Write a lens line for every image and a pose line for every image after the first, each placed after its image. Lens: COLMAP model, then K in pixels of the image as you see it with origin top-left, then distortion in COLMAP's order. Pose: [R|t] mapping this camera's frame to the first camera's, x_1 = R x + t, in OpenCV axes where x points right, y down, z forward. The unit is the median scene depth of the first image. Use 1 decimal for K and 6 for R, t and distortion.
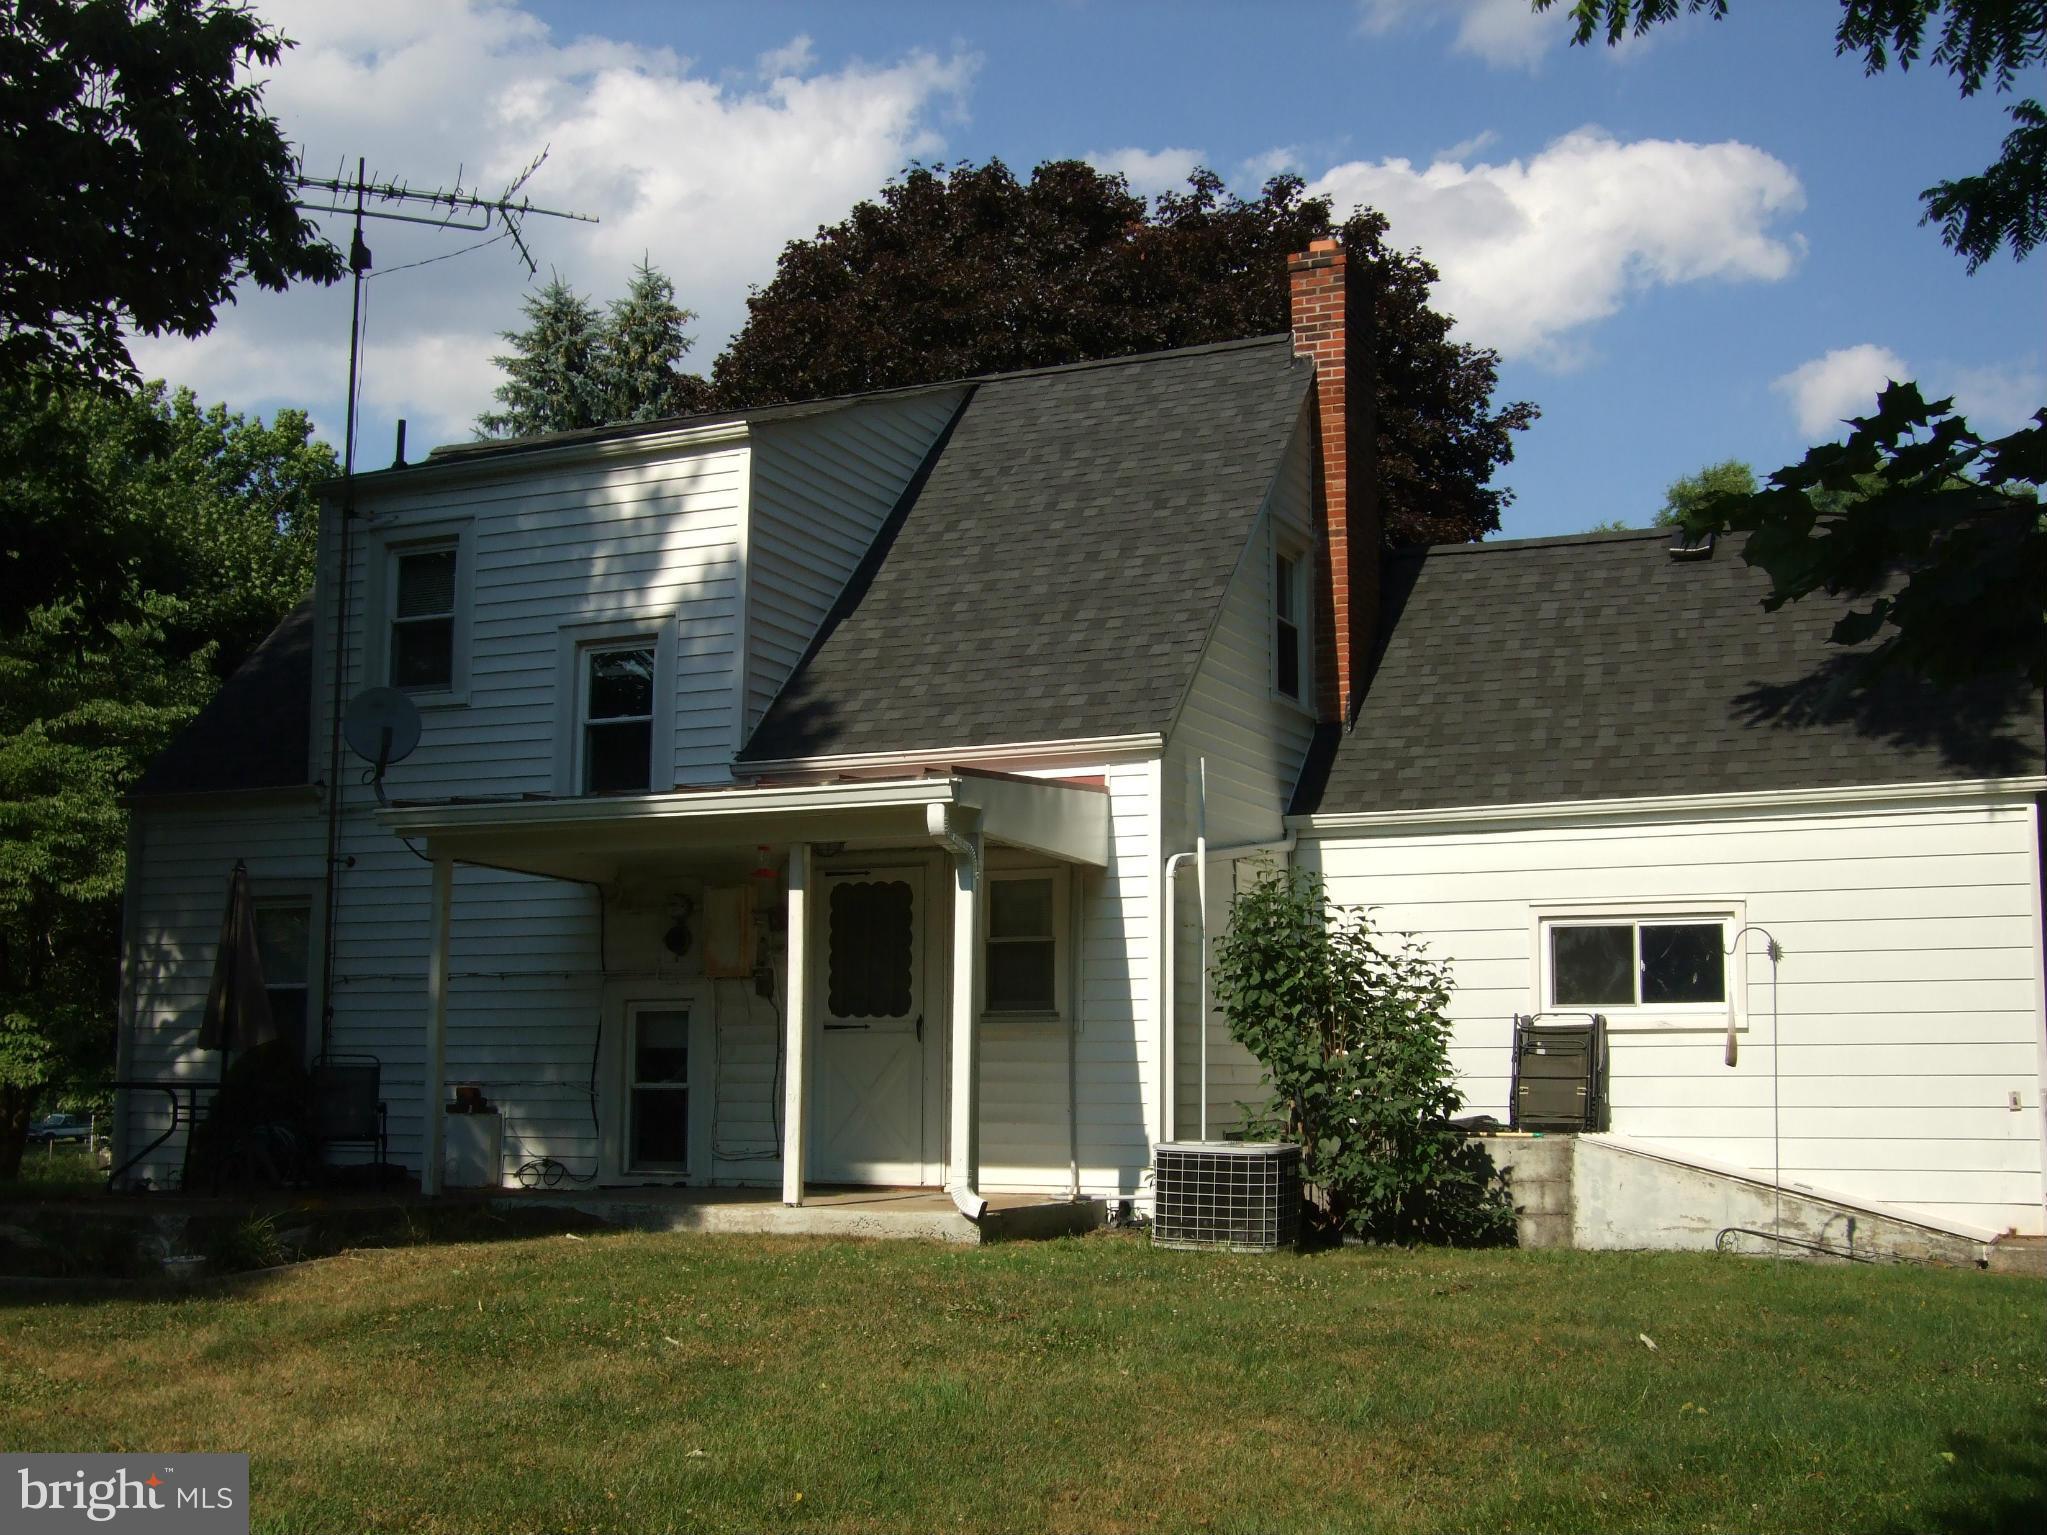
lens RADIAL K [[2457.2, 0, 1097.6], [0, 2457.2, 712.4], [0, 0, 1]] dist [-0.068517, 0.008064]
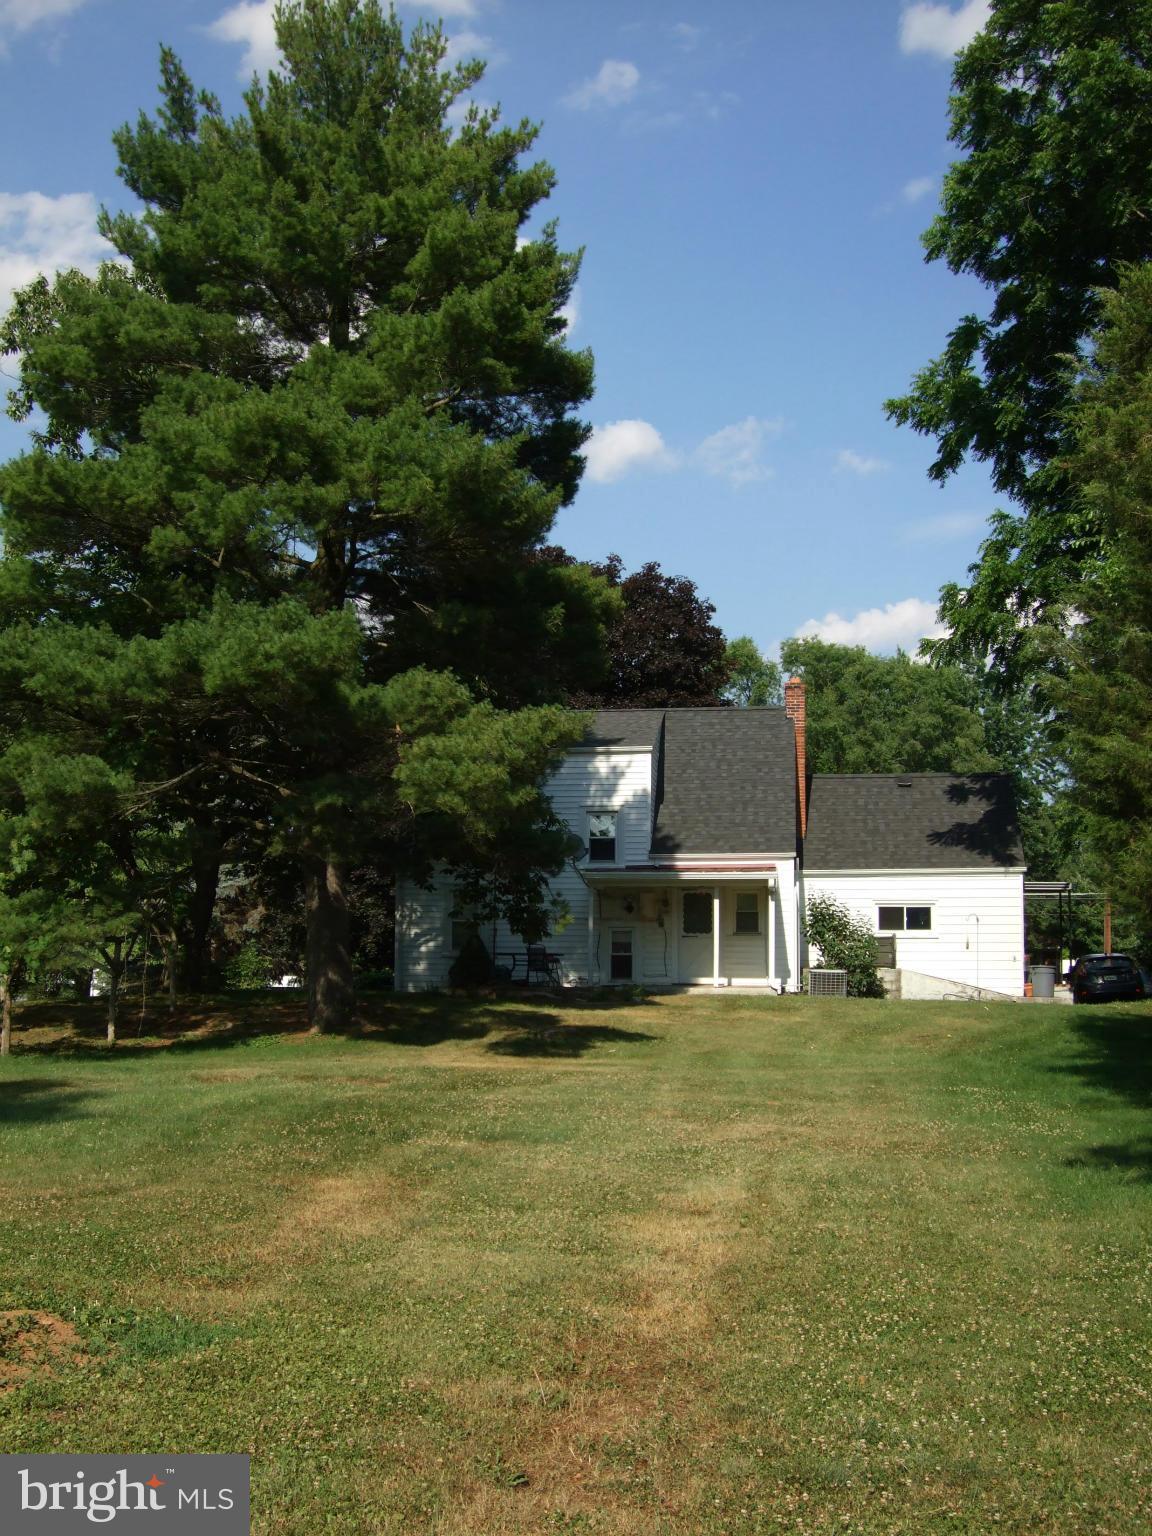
lens RADIAL K [[1627.2, 0, 576.0], [0, 1627.2, 768.0], [0, 0, 1]] dist [-0.126557, 0.132227]
pose [[0.974224, 0.028188, 0.223813, -0.718265], [-0.036469, 0.998791, 0.032952, -0.159052], [-0.222614, -0.040265, 0.974075, -1.046649]]
